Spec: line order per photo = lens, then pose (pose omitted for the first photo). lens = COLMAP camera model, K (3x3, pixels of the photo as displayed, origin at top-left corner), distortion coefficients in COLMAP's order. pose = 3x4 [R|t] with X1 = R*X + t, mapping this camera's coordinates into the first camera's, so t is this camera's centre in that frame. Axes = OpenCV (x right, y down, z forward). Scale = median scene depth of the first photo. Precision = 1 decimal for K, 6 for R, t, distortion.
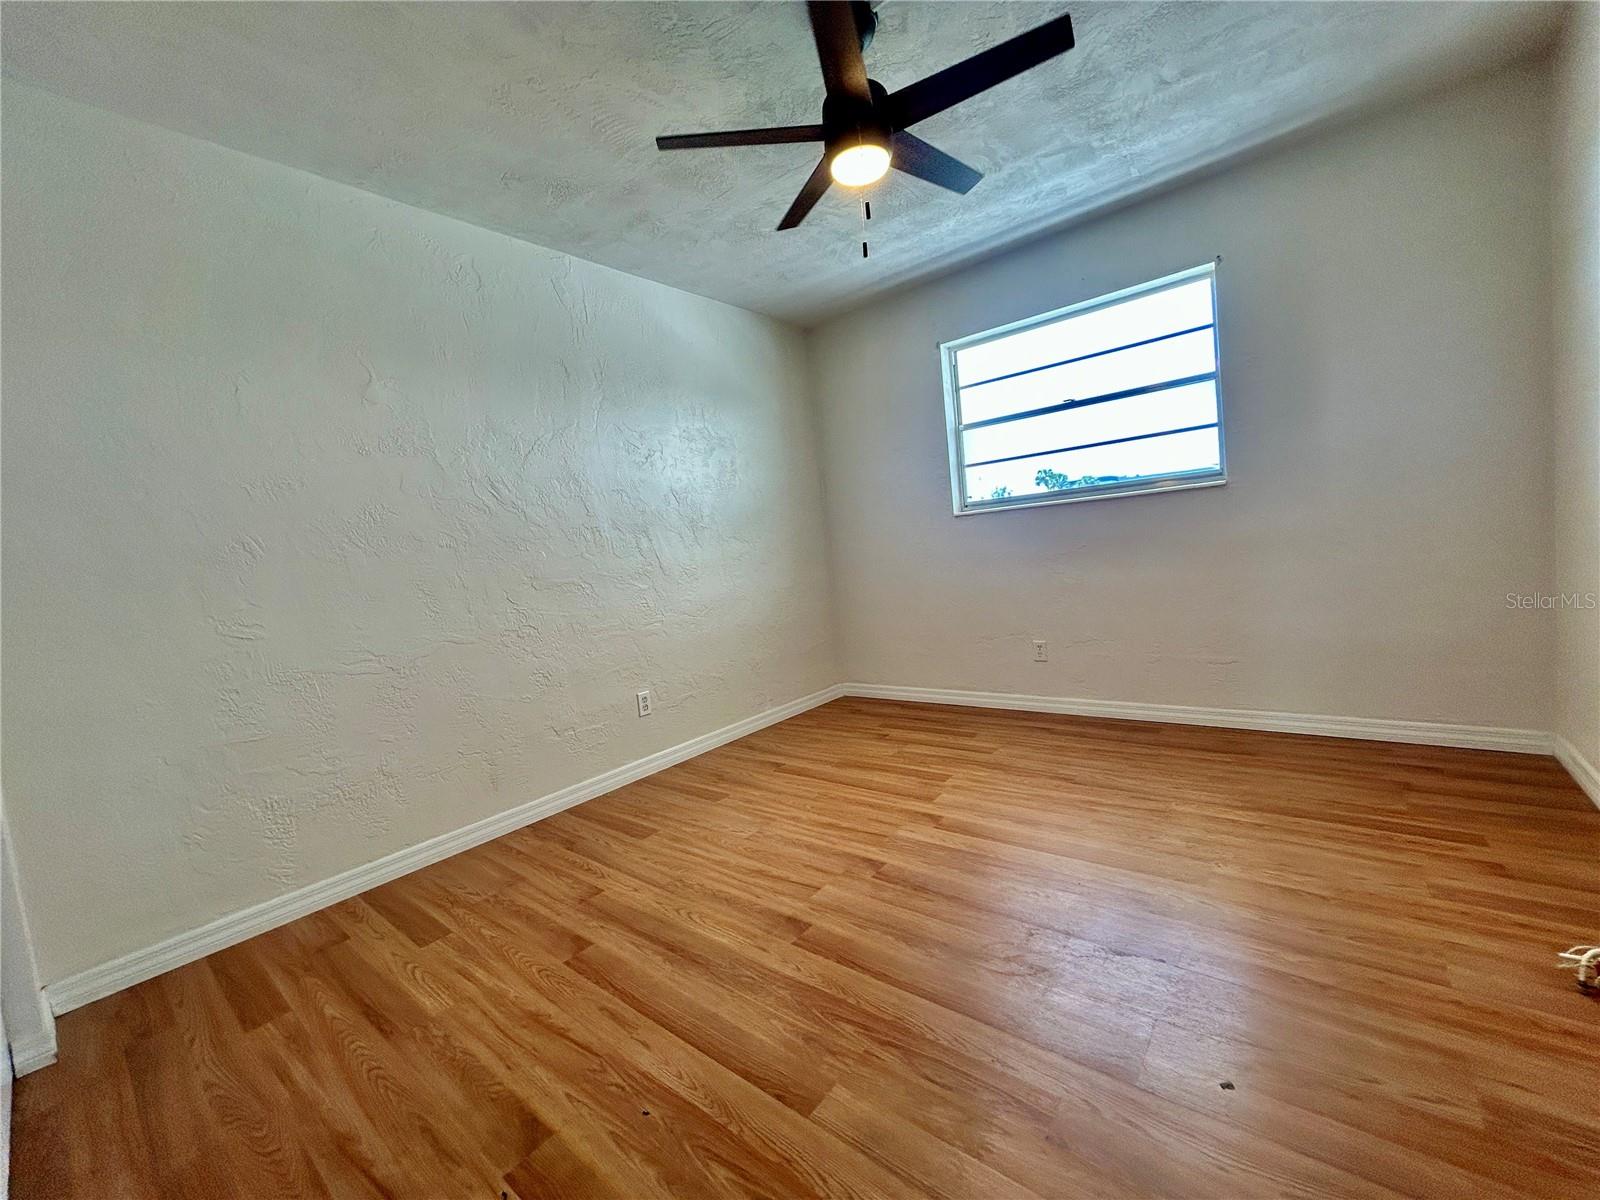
lens RADIAL K [[643.6, 0, 795.0], [0, 643.6, 599.9], [0, 0, 1]] dist [-0.006097, 0.003725]
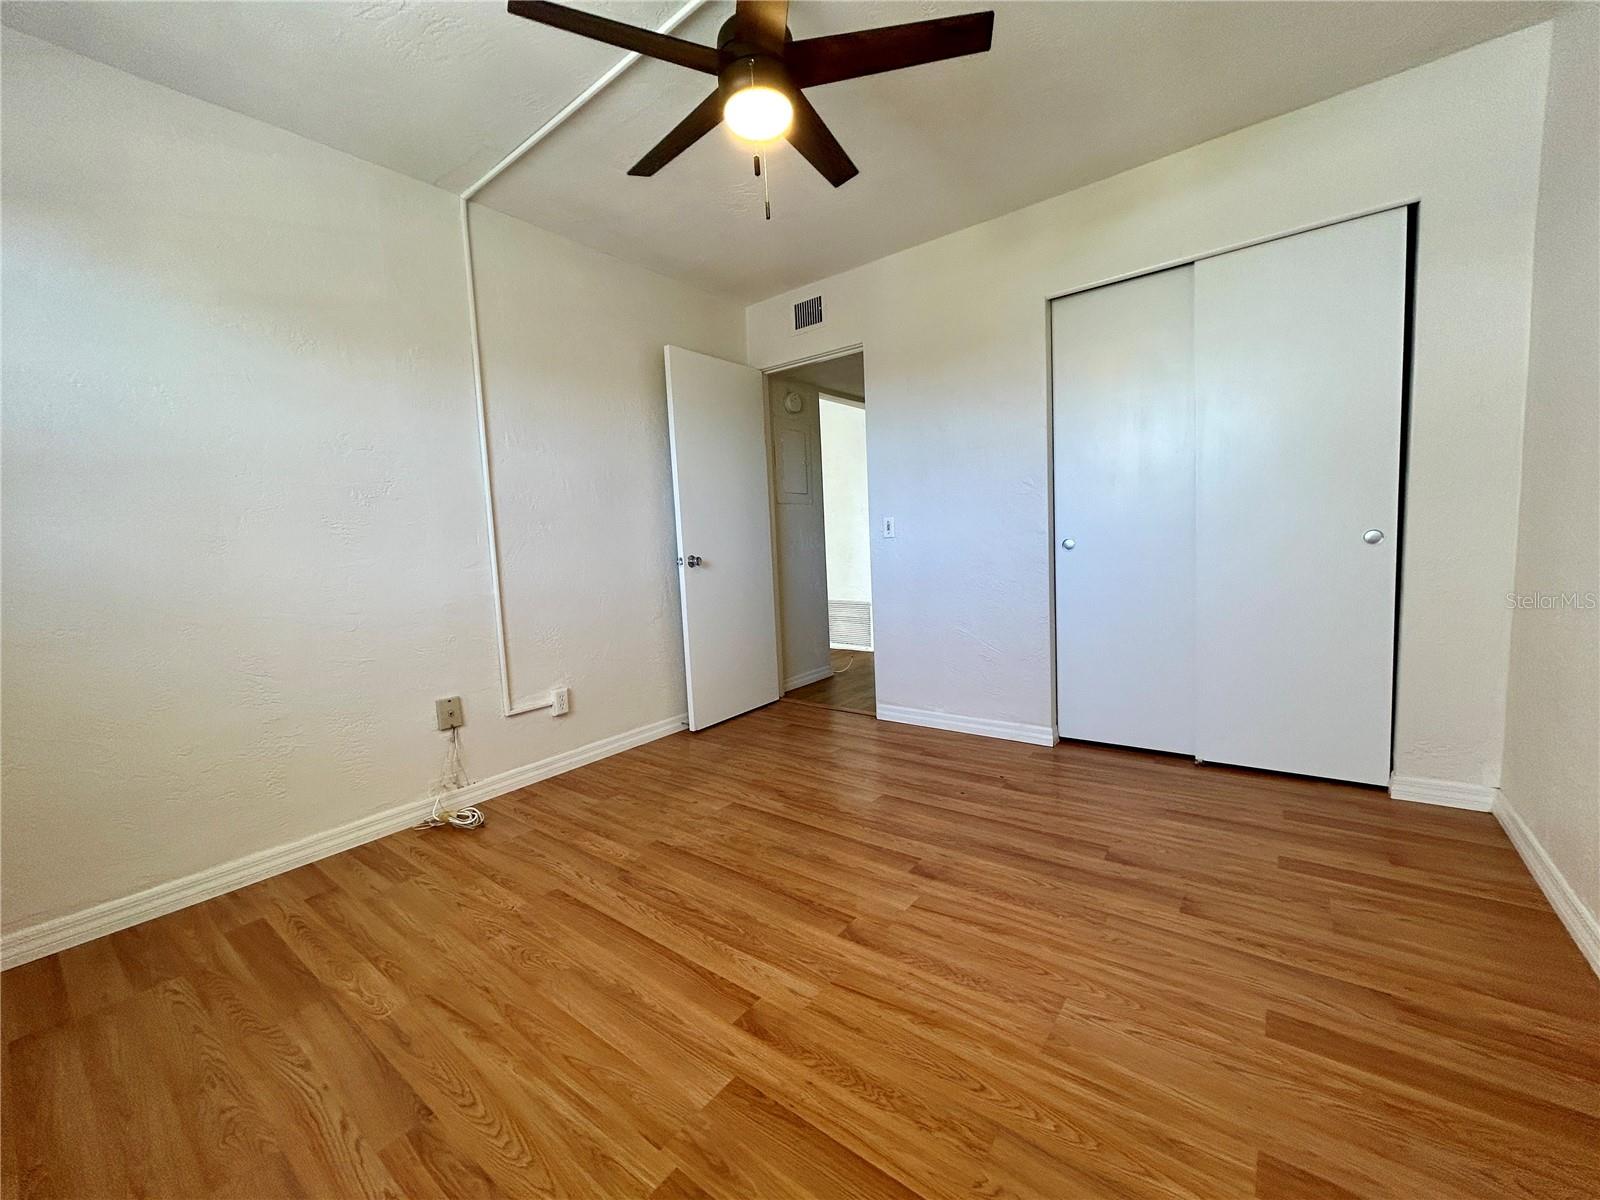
lens RADIAL K [[643.6, 0, 795.0], [0, 643.6, 599.9], [0, 0, 1]] dist [-0.006097, 0.003725]
pose [[-0.988746, 0.148775, -0.015742, 0.150958], [0.143596, 0.973285, 0.179154, -0.161715], [0.041975, 0.174877, -0.983695, 1.795757]]
